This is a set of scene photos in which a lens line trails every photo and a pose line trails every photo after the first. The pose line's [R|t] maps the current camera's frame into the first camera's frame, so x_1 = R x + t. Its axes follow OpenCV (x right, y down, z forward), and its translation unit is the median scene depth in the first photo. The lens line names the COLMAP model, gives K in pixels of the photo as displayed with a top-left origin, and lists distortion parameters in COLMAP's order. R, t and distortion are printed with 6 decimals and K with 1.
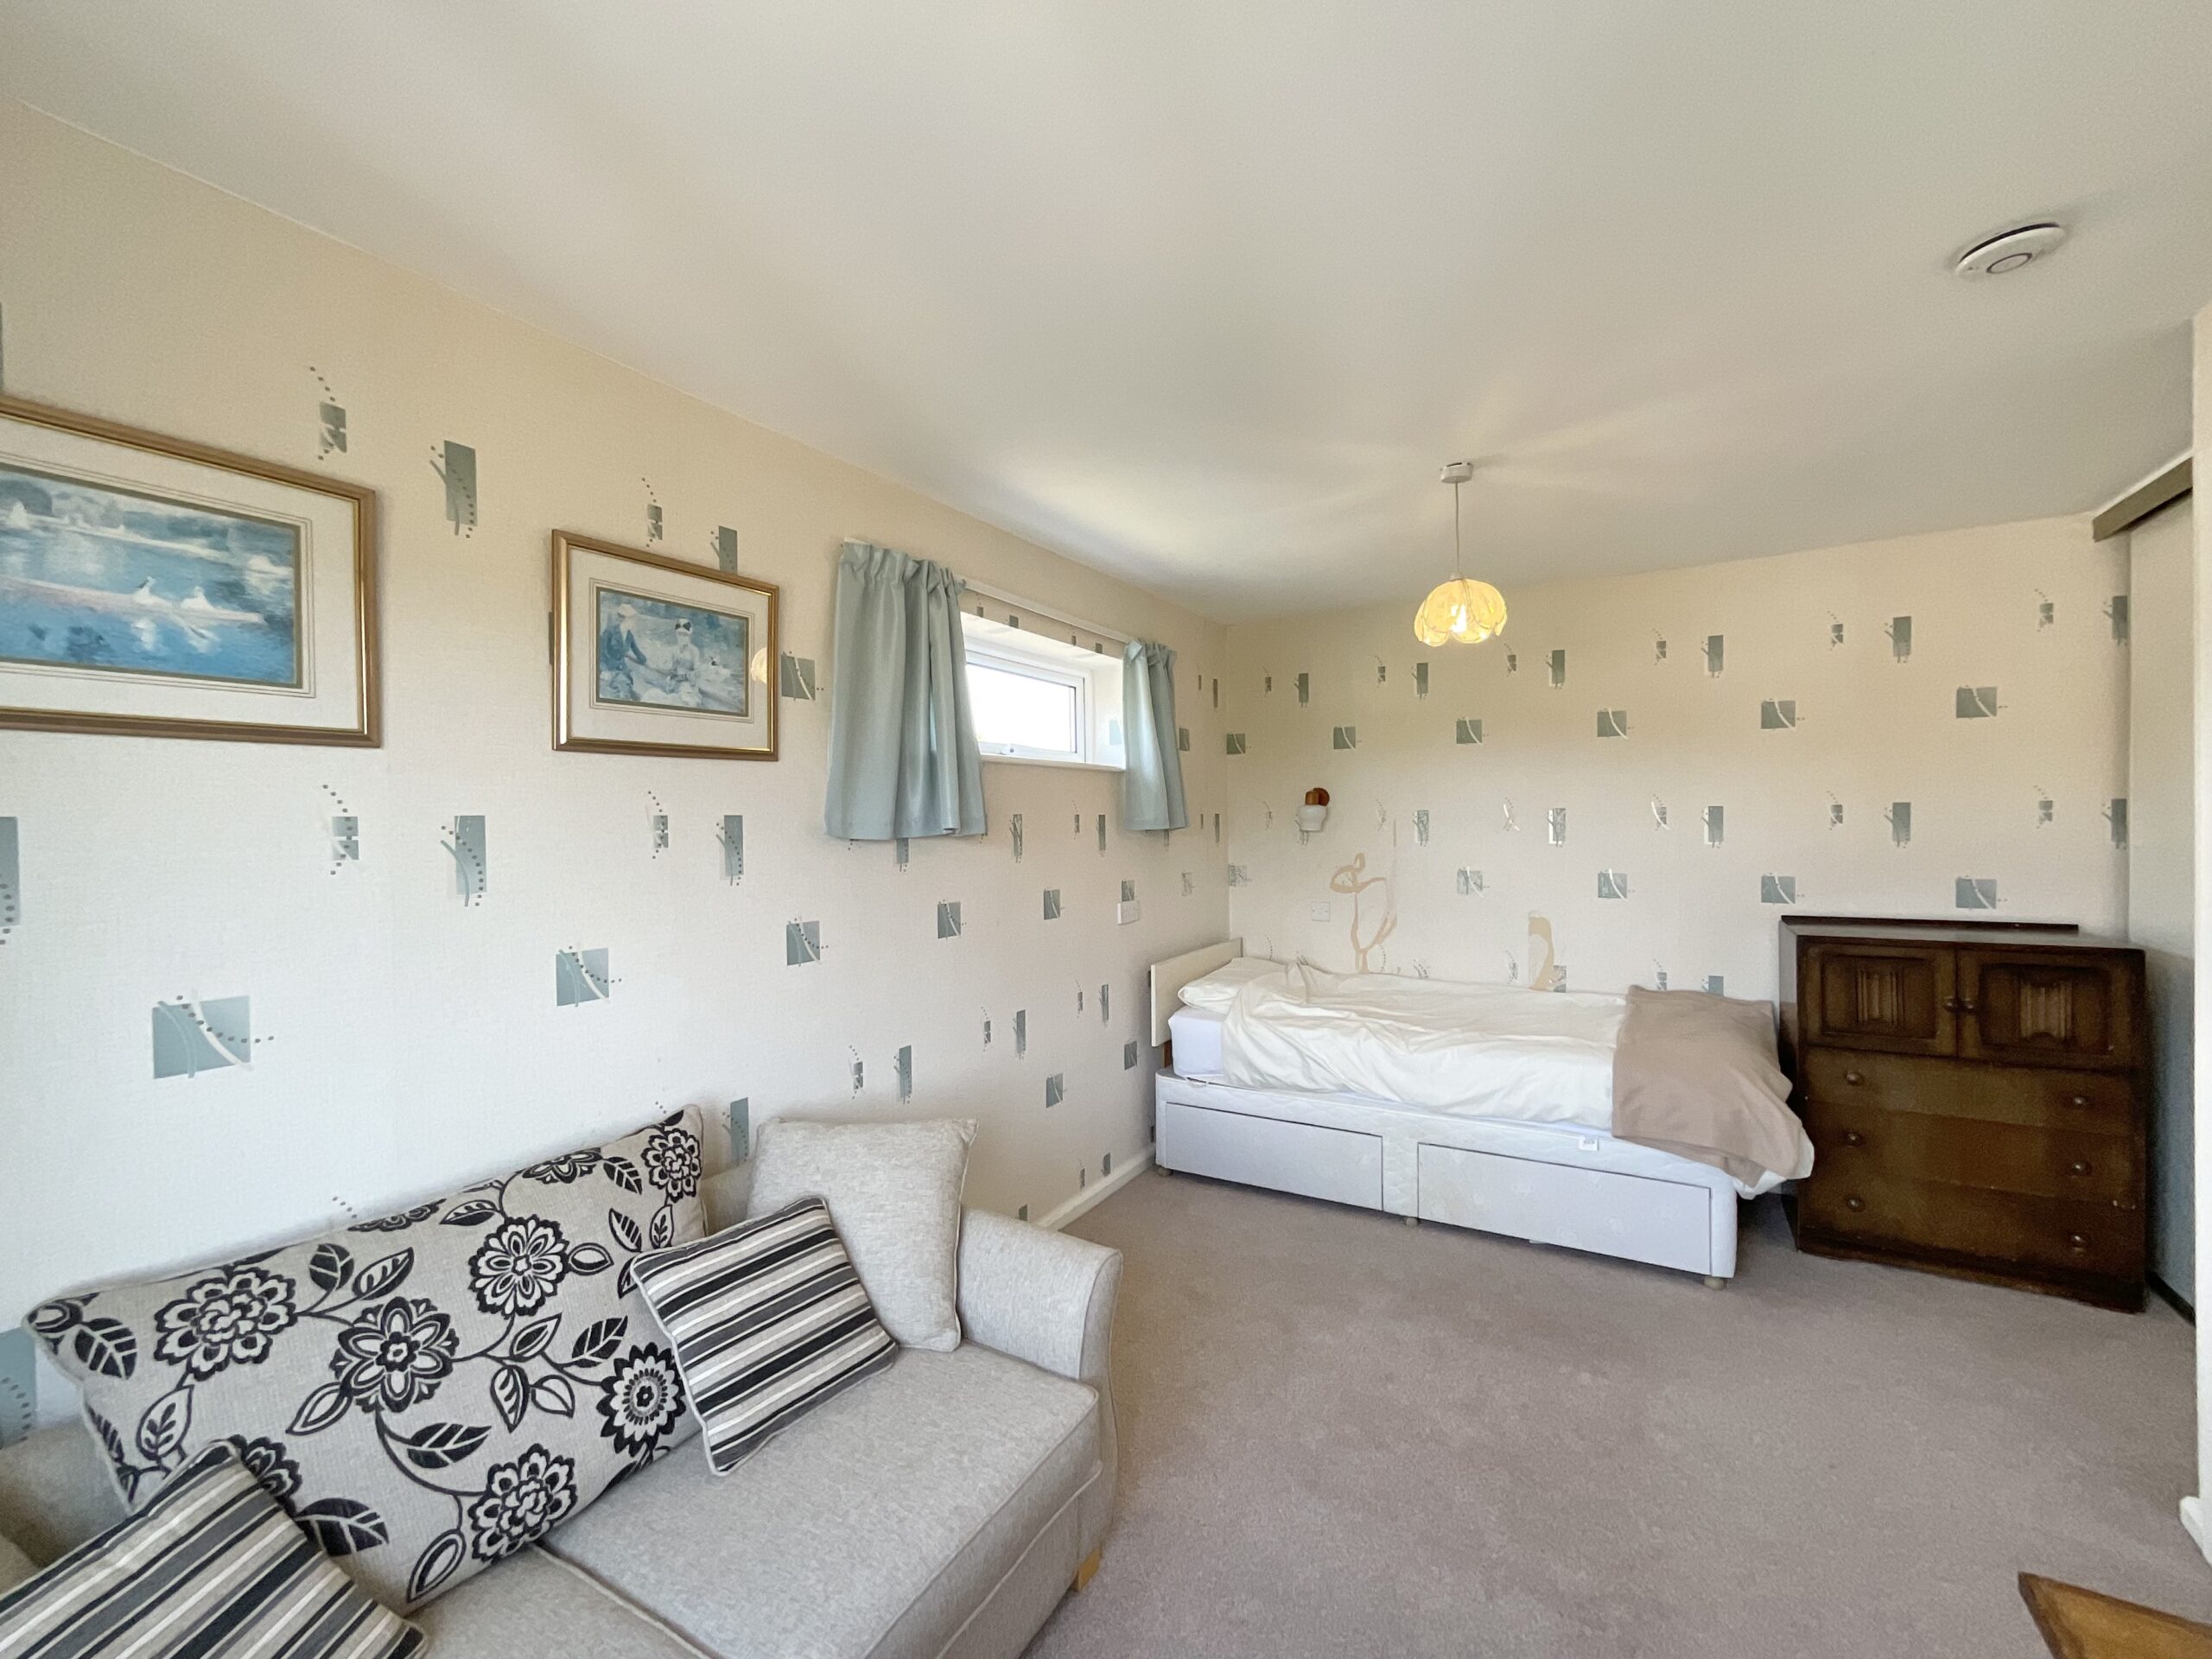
lens RADIAL K [[904.3, 0, 1110.3], [0, 904.3, 817.3], [0, 0, 1]] dist [-0.000502, -0.001540]
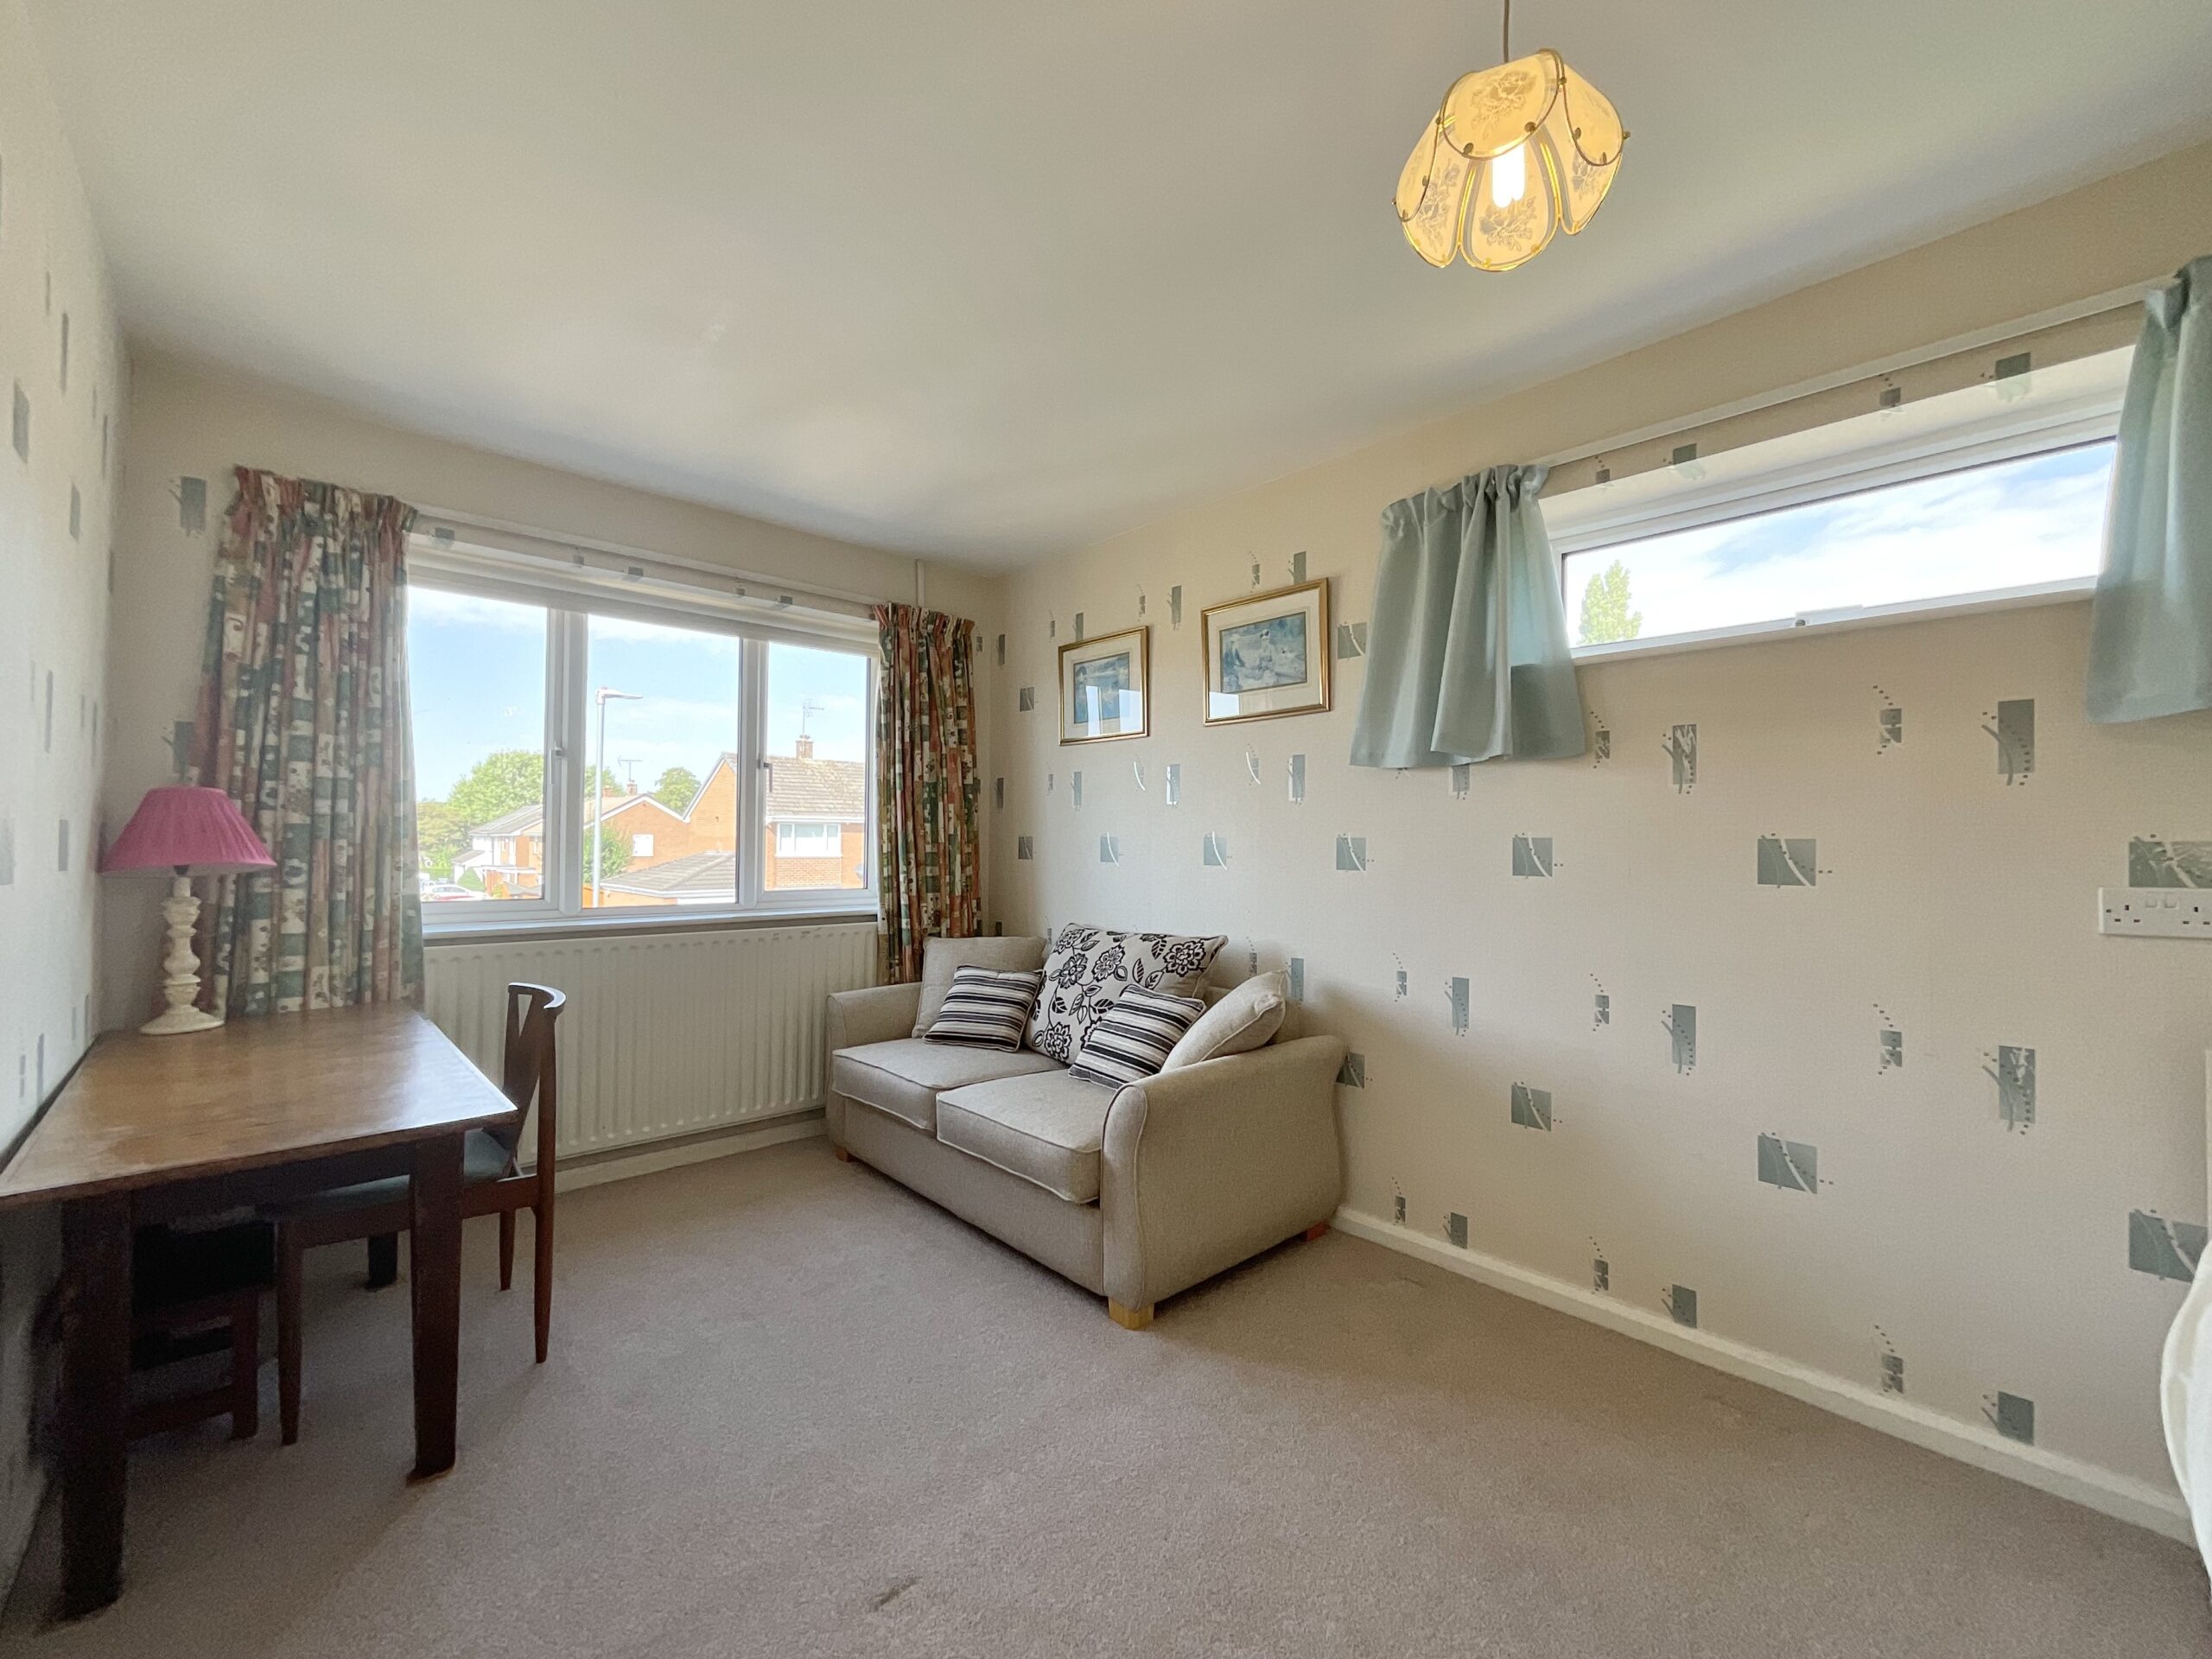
lens RADIAL K [[904.3, 0, 1104.3], [0, 904.3, 815.5], [0, 0, 1]] dist [-0.000502, -0.001540]
pose [[-0.293090, -0.016316, -0.955946, 1.027864], [-0.002692, 0.999864, -0.016240, 0.117344], [0.956081, -0.002186, -0.293094, 1.138043]]
